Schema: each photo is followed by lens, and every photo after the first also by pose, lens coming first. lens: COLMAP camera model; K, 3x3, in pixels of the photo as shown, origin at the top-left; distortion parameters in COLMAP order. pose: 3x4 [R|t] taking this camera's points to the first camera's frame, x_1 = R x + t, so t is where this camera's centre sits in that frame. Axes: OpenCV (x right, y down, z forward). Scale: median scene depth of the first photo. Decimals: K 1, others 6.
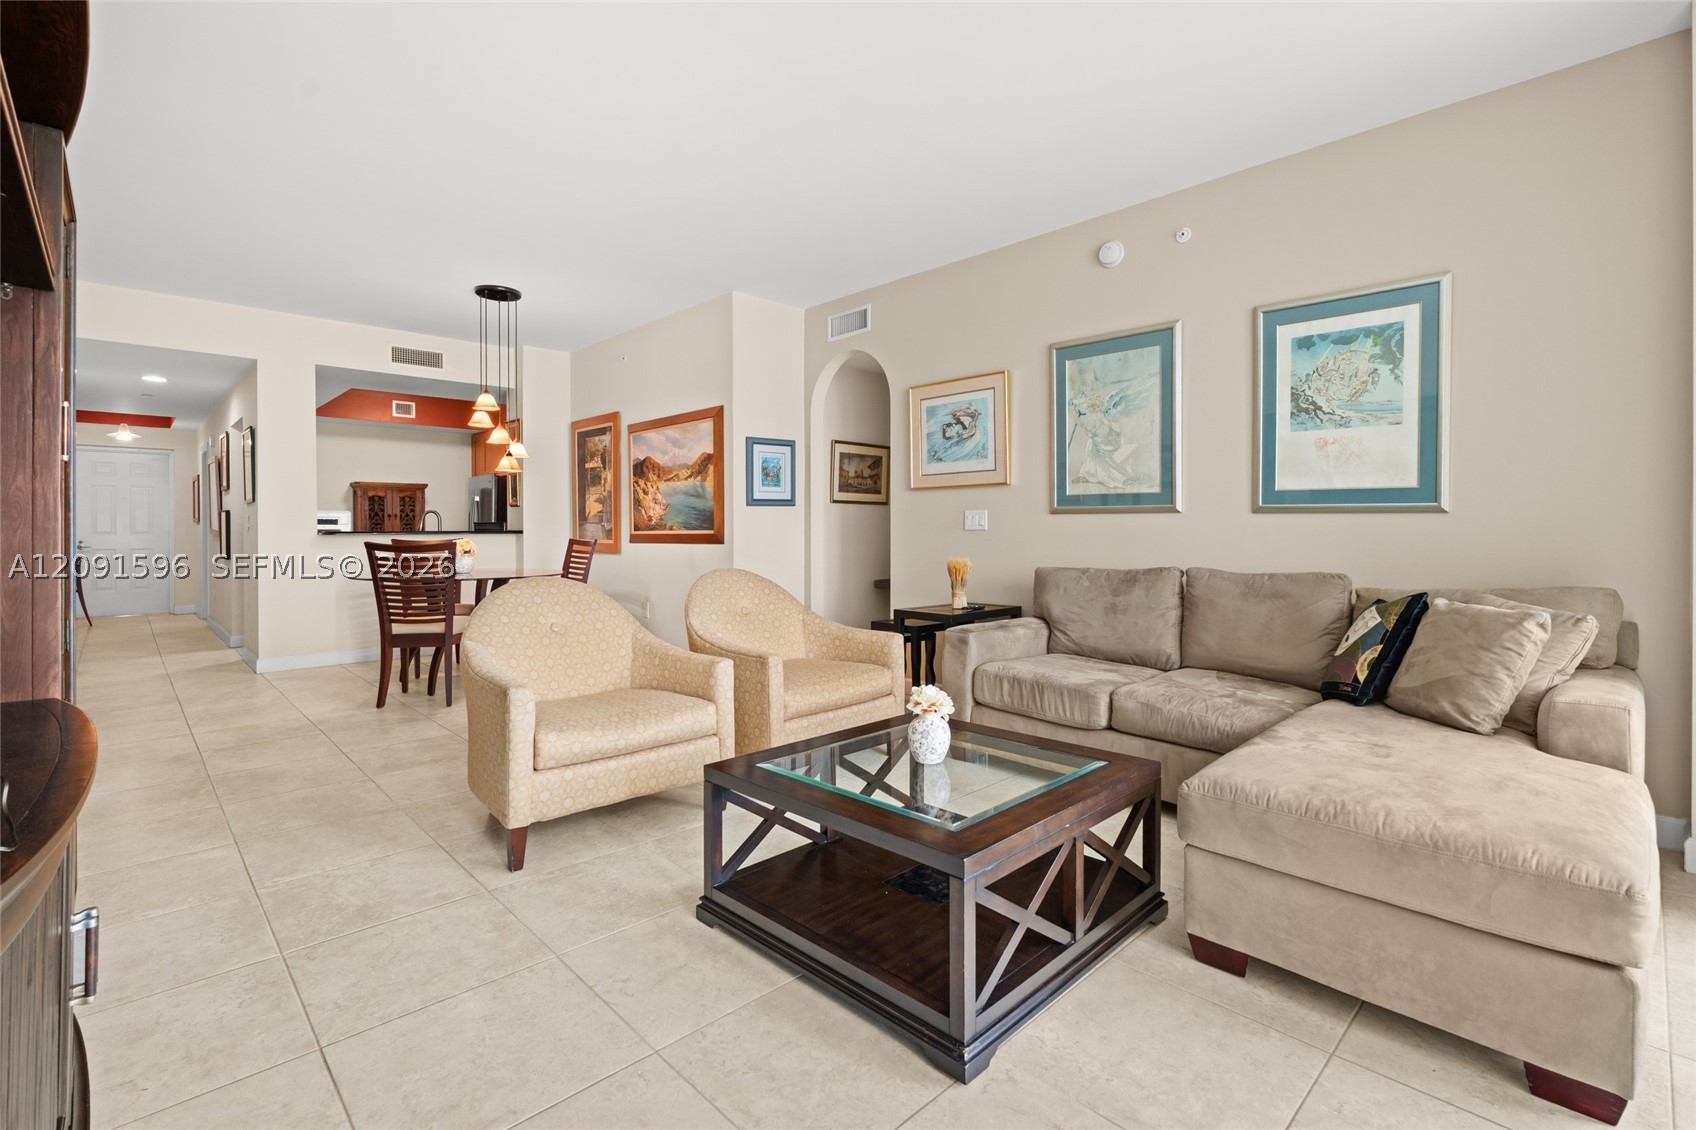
lens RADIAL K [[763.4, 0, 855.0], [0, 763.4, 520.4], [0, 0, 1]] dist [-0.004010, 0.000412]
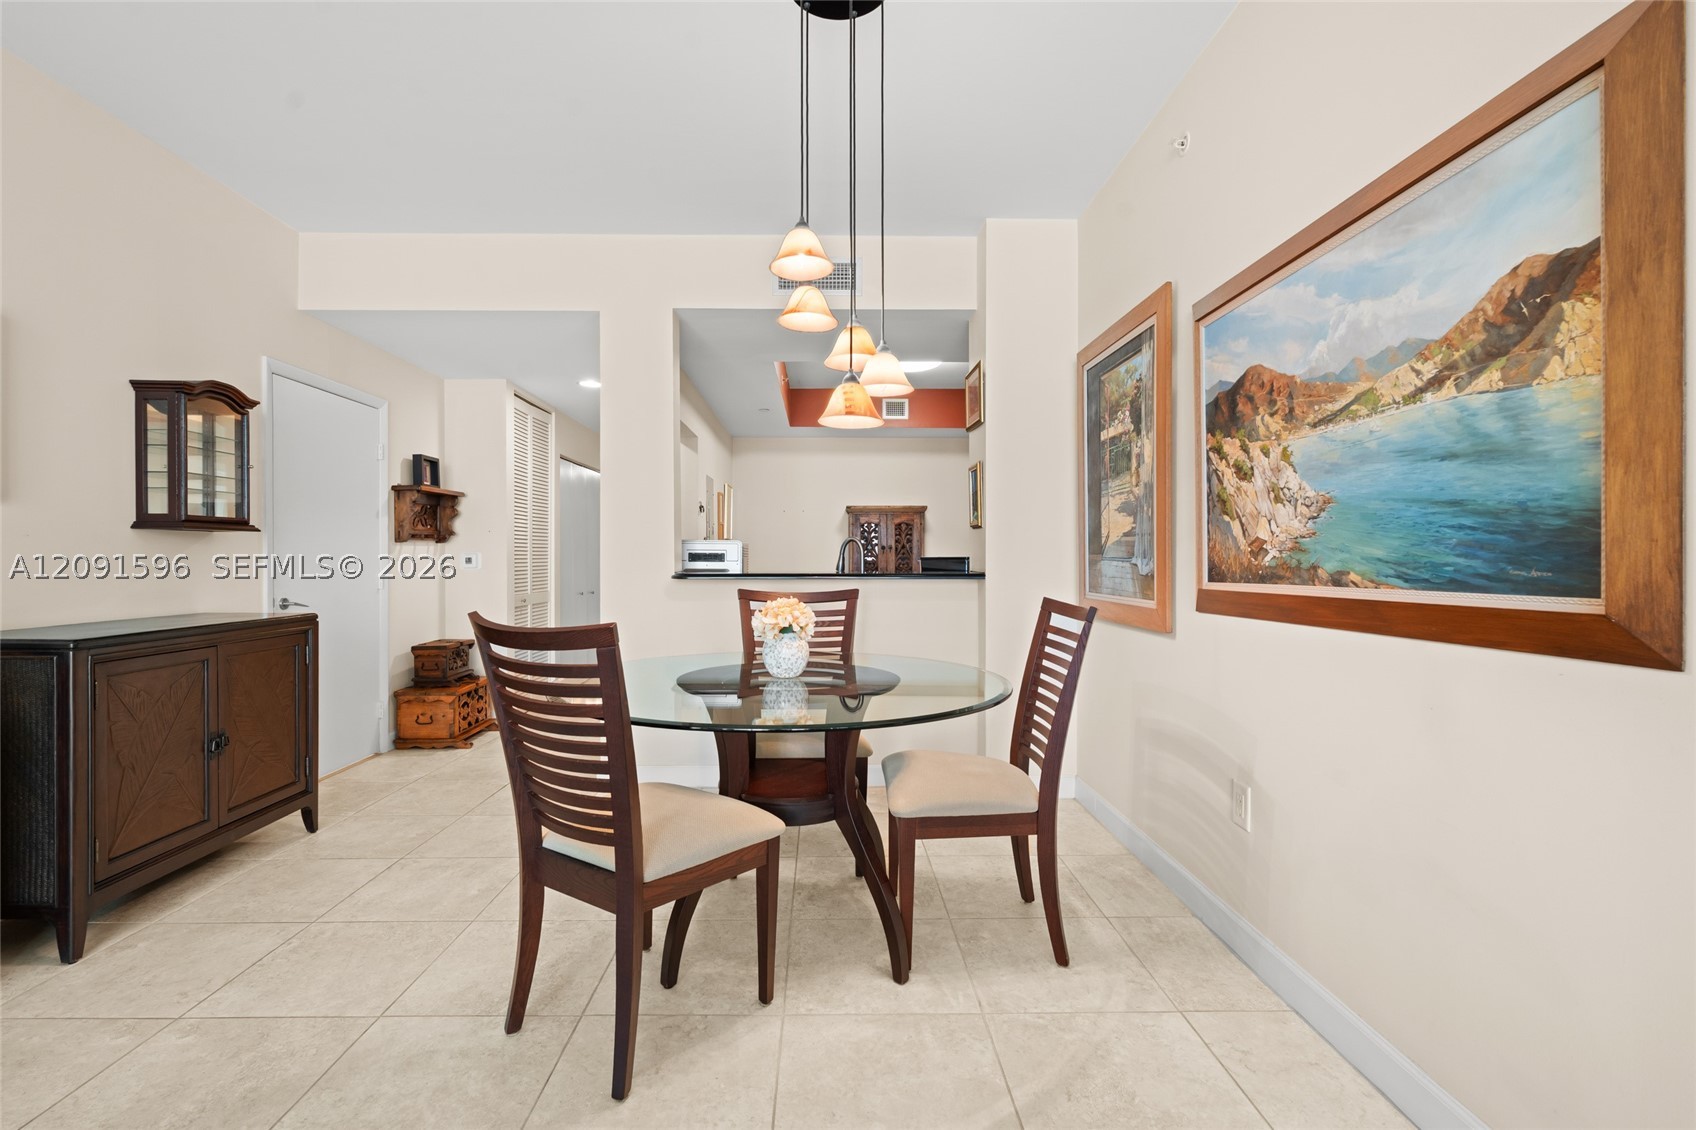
lens RADIAL K [[738.6, 0, 848.0], [0, 738.6, 565.0], [0, 0, 1]] dist [0.000380, 0.000215]
pose [[0.731972, 0.006505, -0.681304, -0.195519], [0.005807, 0.999859, 0.015785, -0.000949], [0.681310, -0.015511, 0.731831, 0.696062]]
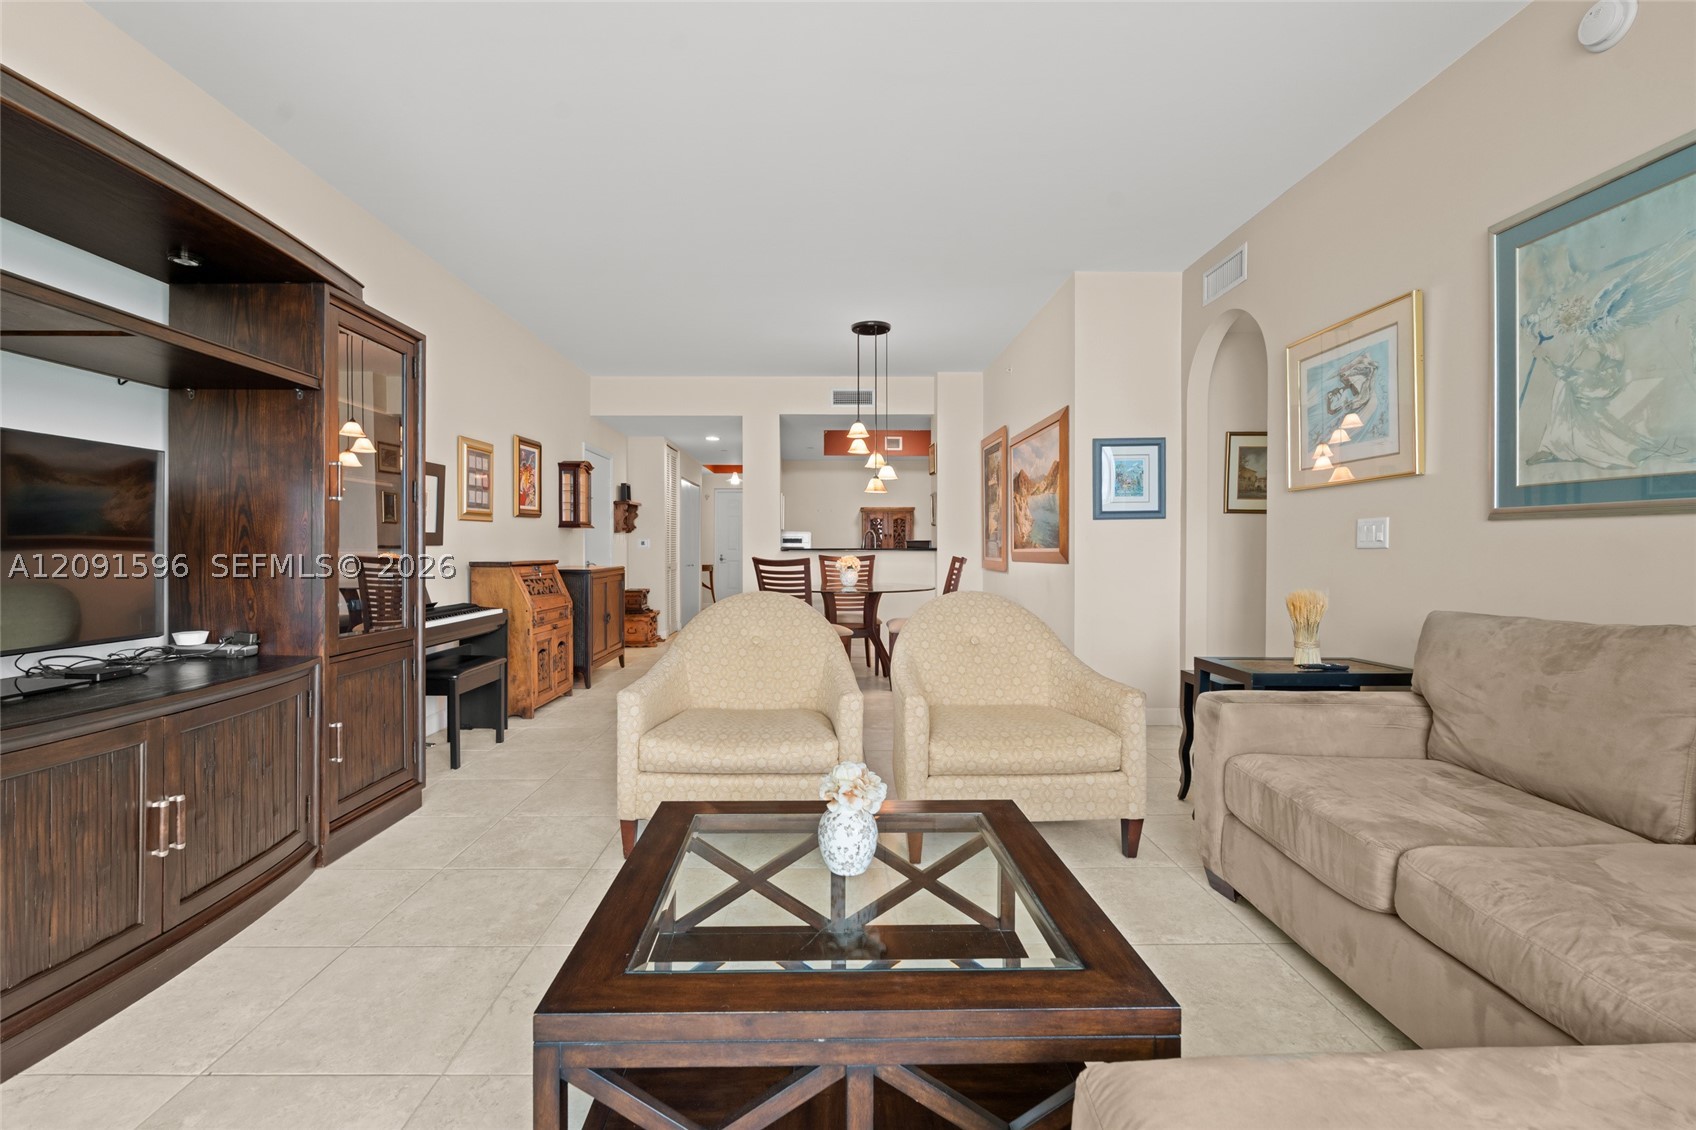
lens RADIAL K [[750.5, 0, 840.3], [0, 750.5, 545.3], [0, 0, 1]] dist [-0.003059, 0.000109]
pose [[0.724816, -0.000874, -0.688942, 0.225911], [0.006706, 0.999961, 0.005787, 0.002940], [0.688910, -0.008814, 0.724793, 0.191134]]
